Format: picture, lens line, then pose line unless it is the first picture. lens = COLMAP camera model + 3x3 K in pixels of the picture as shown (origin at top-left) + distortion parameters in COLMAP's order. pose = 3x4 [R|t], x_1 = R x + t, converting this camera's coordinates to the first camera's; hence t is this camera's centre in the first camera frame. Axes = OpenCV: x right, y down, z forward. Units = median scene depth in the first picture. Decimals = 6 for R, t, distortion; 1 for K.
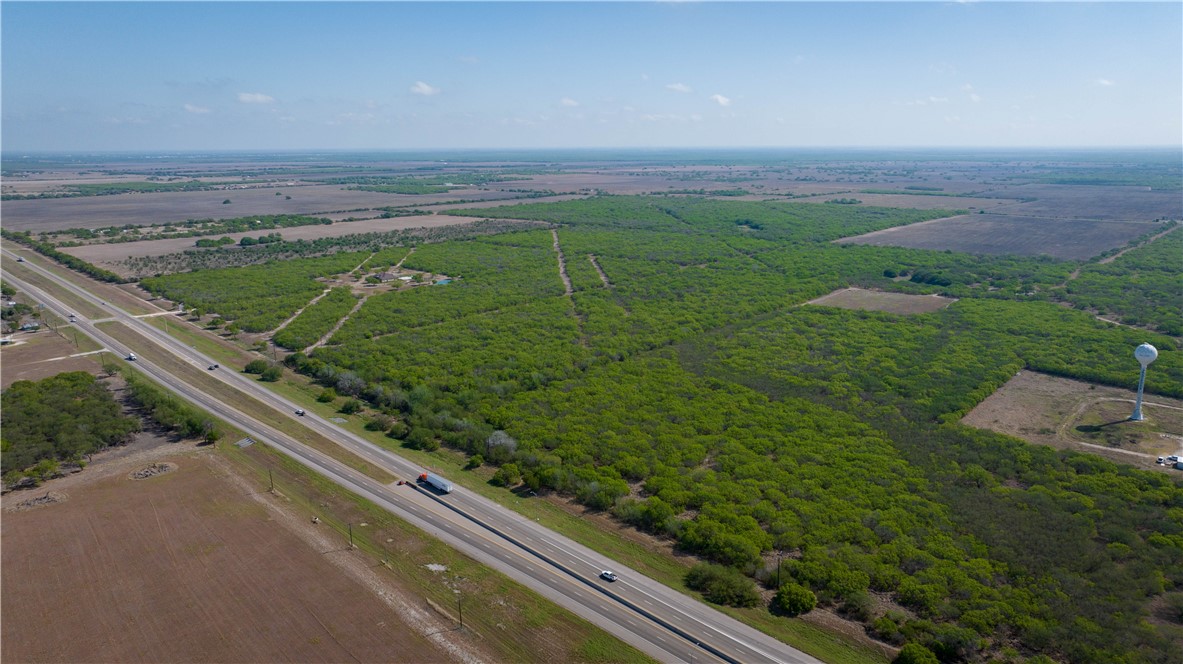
lens RADIAL K [[822.0, 0, 591.5], [0, 822.0, 332.0], [0, 0, 1]] dist [-0.033680, 0.036639]
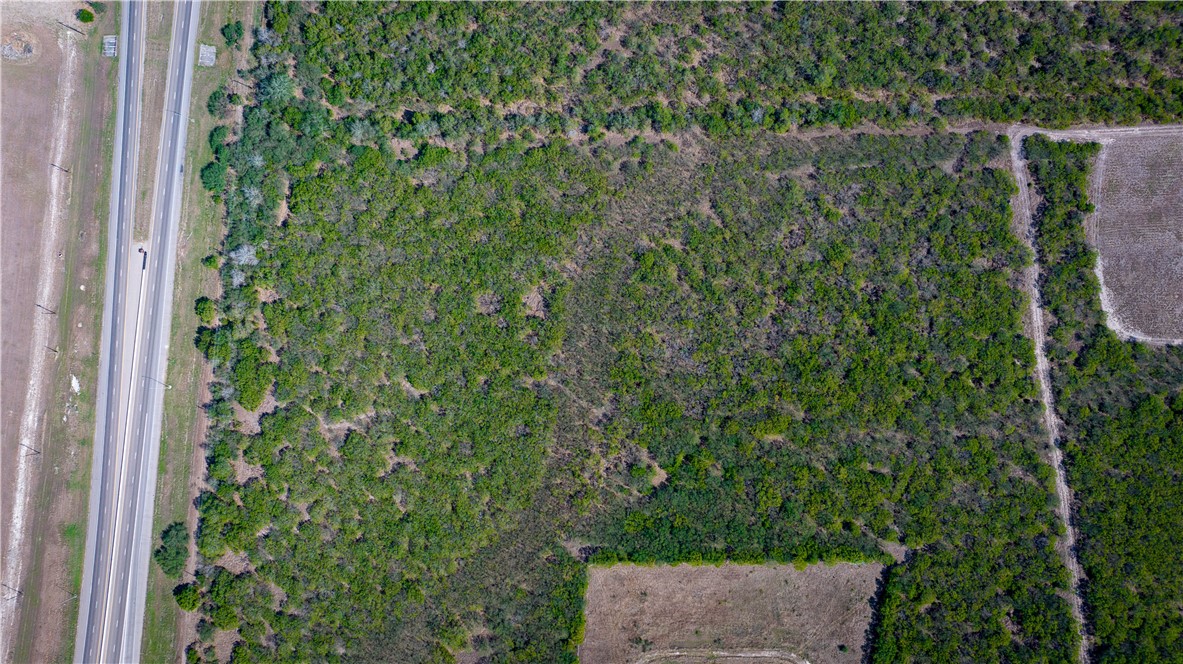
lens RADIAL K [[822.0, 0, 591.5], [0, 822.0, 332.0], [0, 0, 1]] dist [-0.033680, 0.036639]
pose [[0.650706, 0.759204, -0.013826, 0.287900], [-0.125945, 0.125867, 0.984020, -1.013051], [0.748812, -0.638567, 0.177521, 1.156346]]
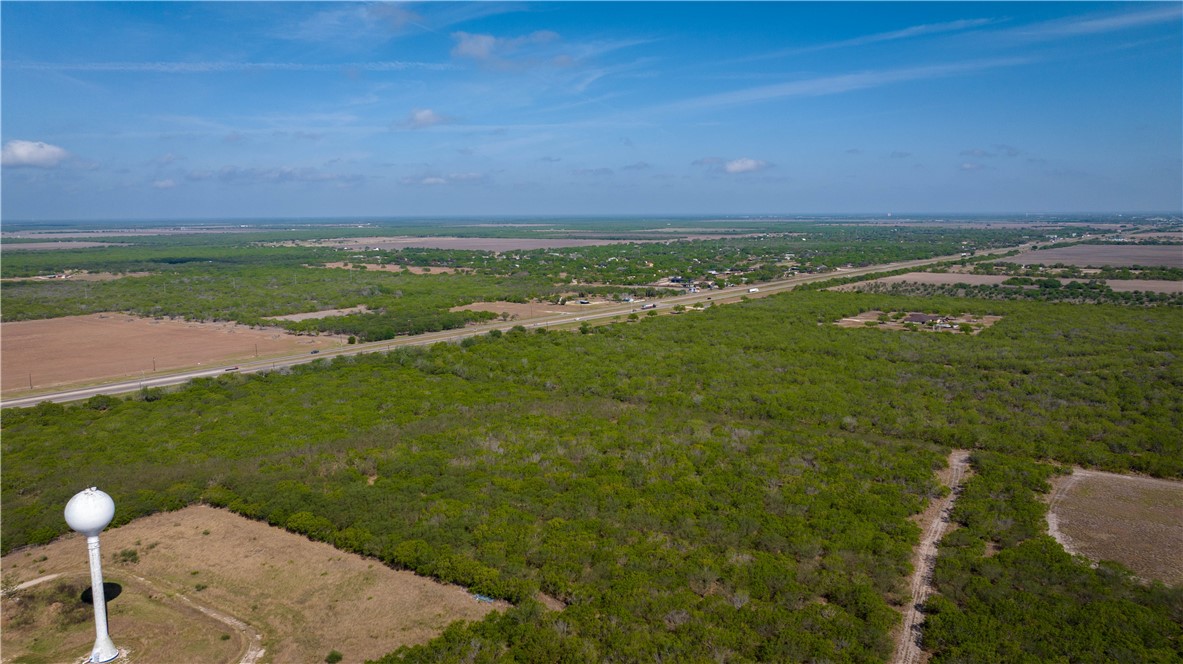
lens RADIAL K [[822.0, 0, 591.5], [0, 822.0, 332.0], [0, 0, 1]] dist [-0.033680, 0.036639]
pose [[0.107144, 0.143834, -0.983785, 1.319712], [-0.185139, 0.975060, 0.122395, -0.193453], [0.976854, 0.169023, 0.131101, 1.390158]]
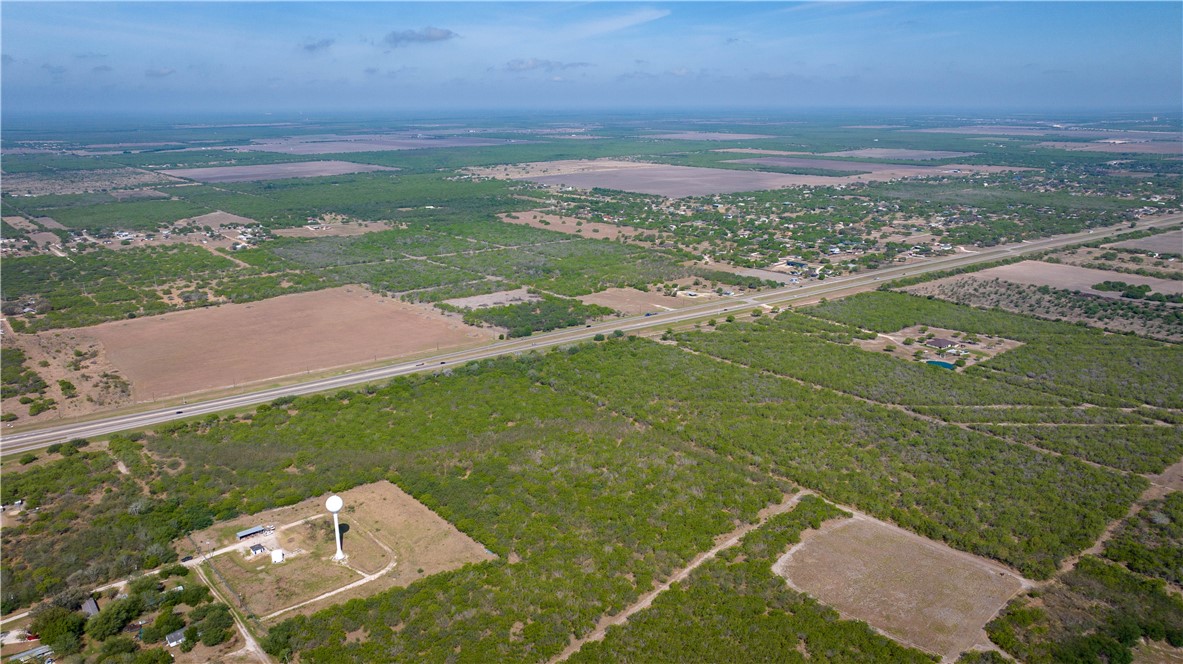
lens RADIAL K [[822.0, 0, 591.5], [0, 822.0, 332.0], [0, 0, 1]] dist [-0.033680, 0.036639]
pose [[-0.159111, 0.272287, -0.948970, 1.931383], [-0.182435, 0.936552, 0.299312, -0.709325], [0.970258, 0.220750, -0.099341, 1.650567]]
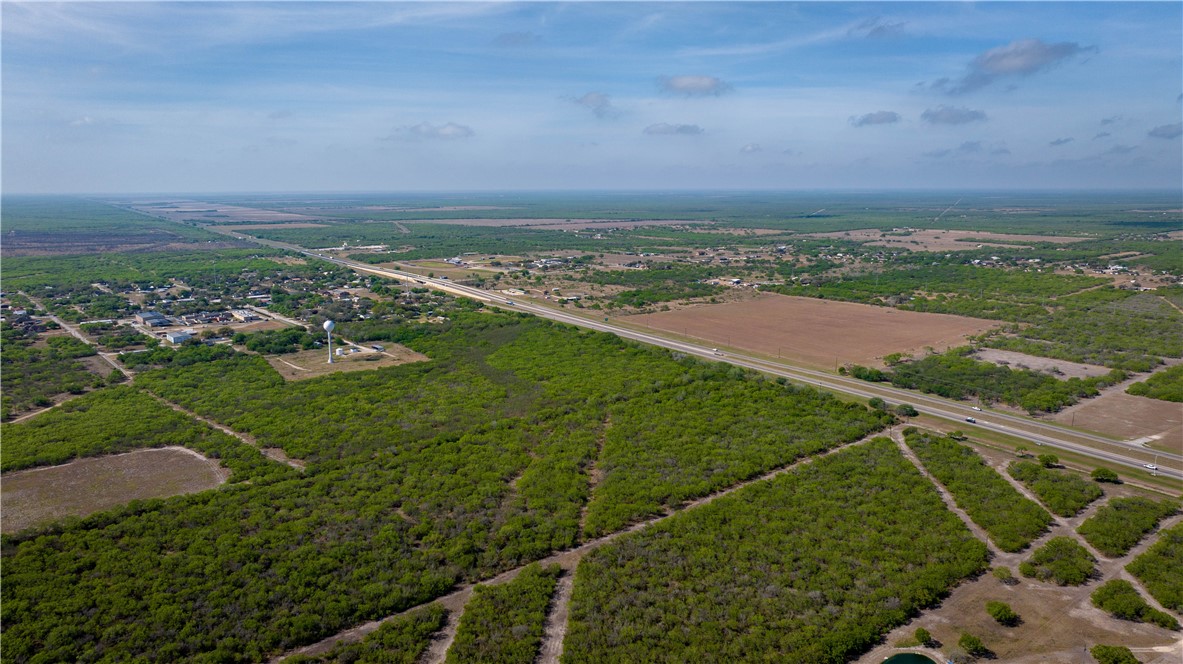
lens RADIAL K [[822.0, 0, 591.5], [0, 822.0, 332.0], [0, 0, 1]] dist [-0.033680, 0.036639]
pose [[-0.985604, -0.022387, 0.167581, -0.246520], [0.040240, 0.931649, 0.361124, -0.703356], [-0.164211, 0.362669, -0.917336, 3.047880]]
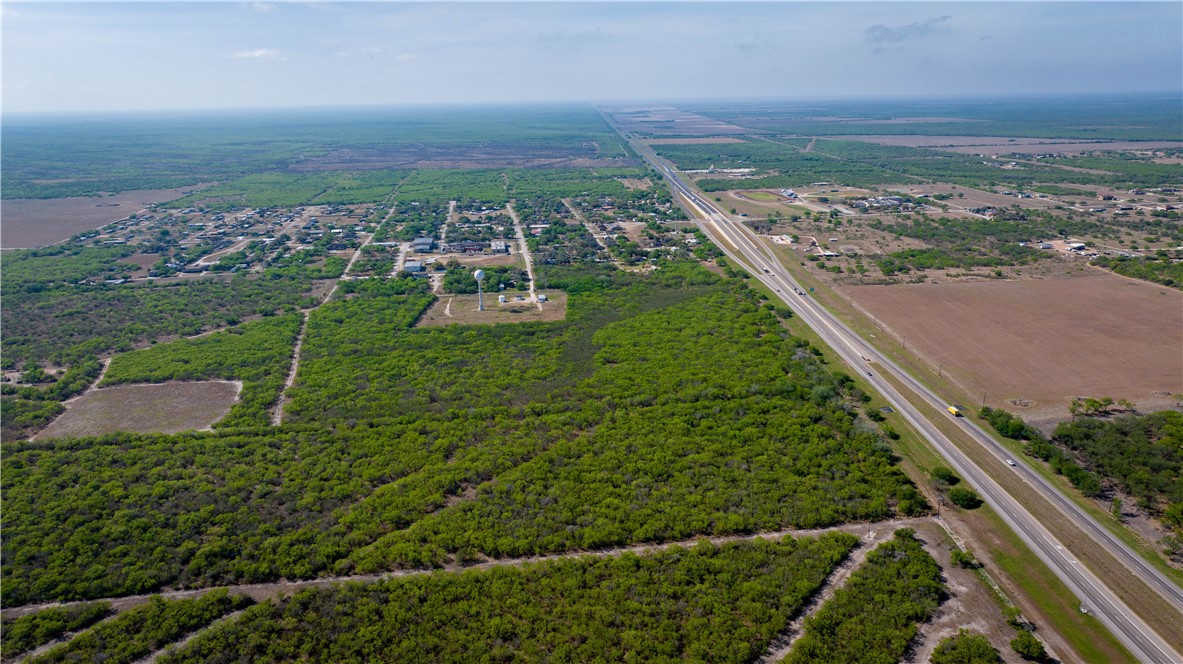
lens RADIAL K [[822.0, 0, 591.5], [0, 822.0, 332.0], [0, 0, 1]] dist [-0.033680, 0.036639]
pose [[-0.741659, -0.168830, 0.649183, -0.922427], [0.151909, 0.900387, 0.407708, -0.694890], [-0.653349, 0.400997, -0.642134, 2.473146]]
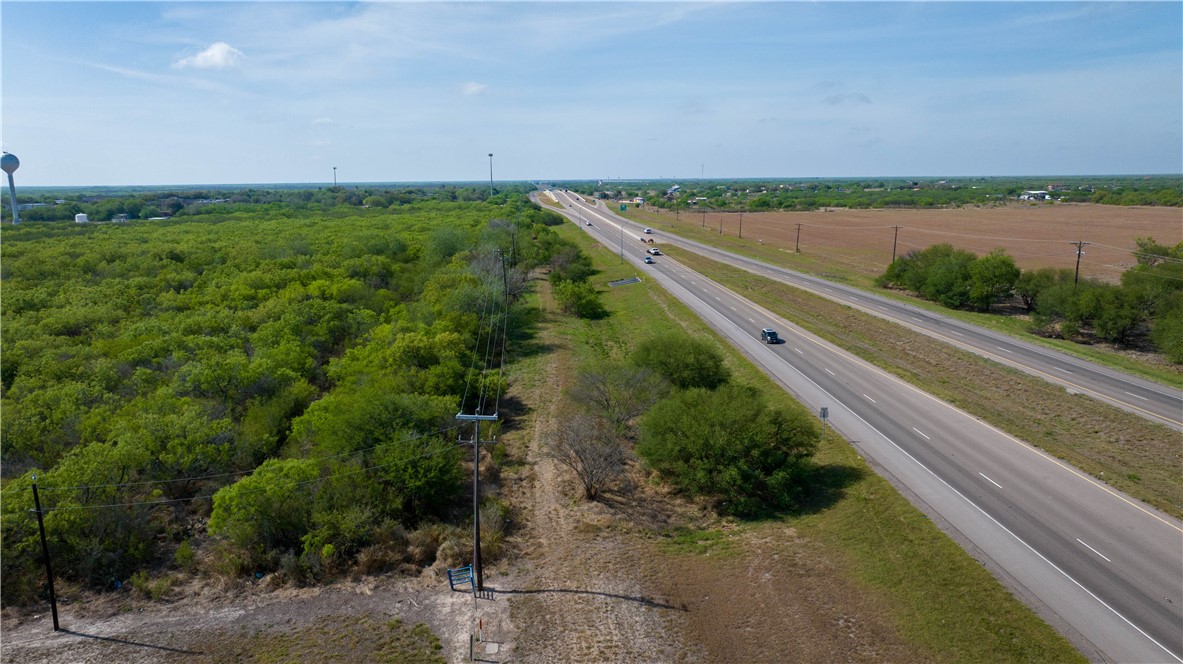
lens RADIAL K [[822.0, 0, 591.5], [0, 822.0, 332.0], [0, 0, 1]] dist [-0.033680, 0.036639]
pose [[-0.784514, -0.103375, 0.611434, -0.677716], [0.126310, 0.938697, 0.320770, 0.000442], [-0.607111, 0.328879, -0.723364, 1.596589]]
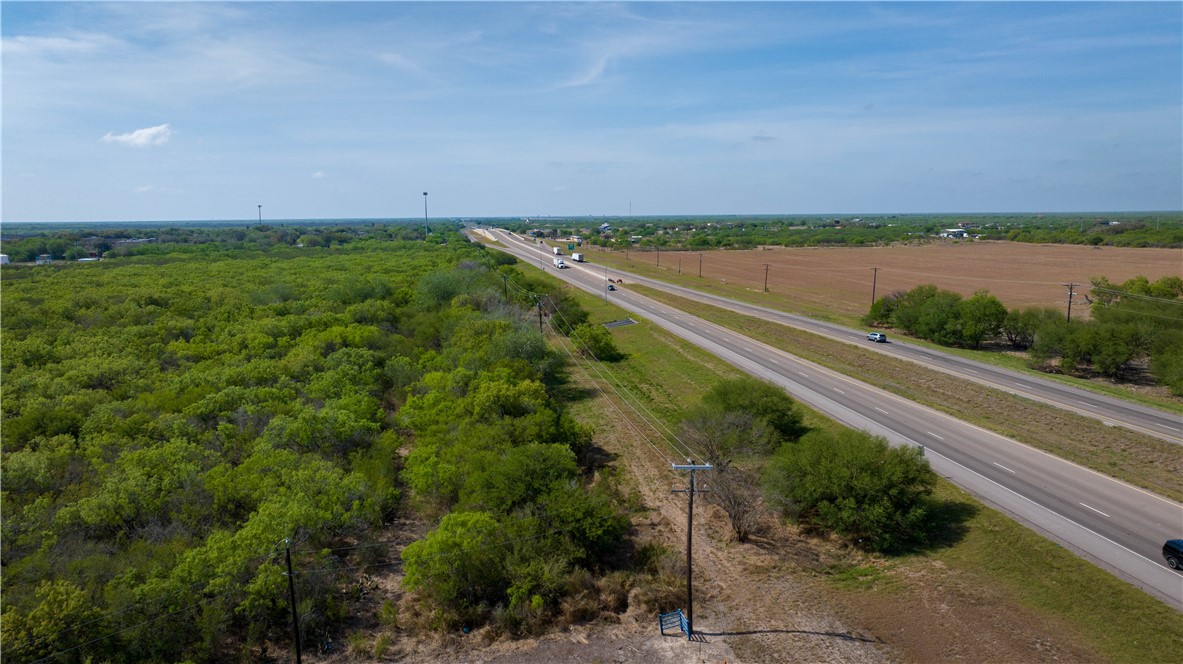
lens RADIAL K [[822.0, 0, 591.5], [0, 822.0, 332.0], [0, 0, 1]] dist [-0.033680, 0.036639]
pose [[-0.840603, -0.065903, 0.537628, -0.642307], [0.111250, 0.950403, 0.290445, -0.011309], [-0.530104, 0.303960, -0.791579, 1.630025]]
